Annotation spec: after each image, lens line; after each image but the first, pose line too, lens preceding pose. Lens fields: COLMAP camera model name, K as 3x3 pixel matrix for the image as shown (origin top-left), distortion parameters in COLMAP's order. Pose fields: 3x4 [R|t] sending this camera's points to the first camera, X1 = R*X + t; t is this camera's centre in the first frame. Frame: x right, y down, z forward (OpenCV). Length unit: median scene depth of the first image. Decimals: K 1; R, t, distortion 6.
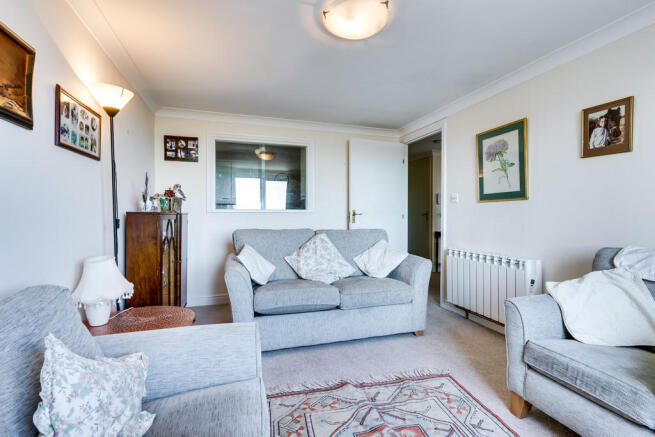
lens RADIAL K [[308.4, 0, 326.1], [0, 308.4, 218.2], [0, 0, 1]] dist [0.003541, 0.000697]
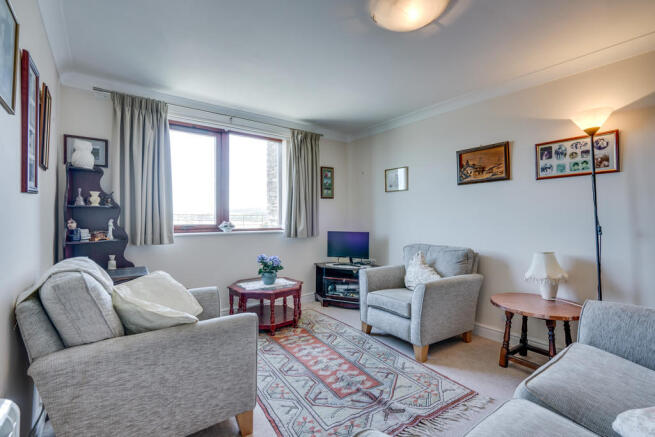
lens RADIAL K [[308.4, 0, 325.4], [0, 308.4, 216.3], [0, 0, 1]] dist [0.003541, 0.000697]
pose [[-0.945290, 0.006347, -0.326170, 0.719194], [0.008913, 0.999940, -0.006374, -0.036755], [0.326110, -0.008932, -0.945290, 2.062026]]
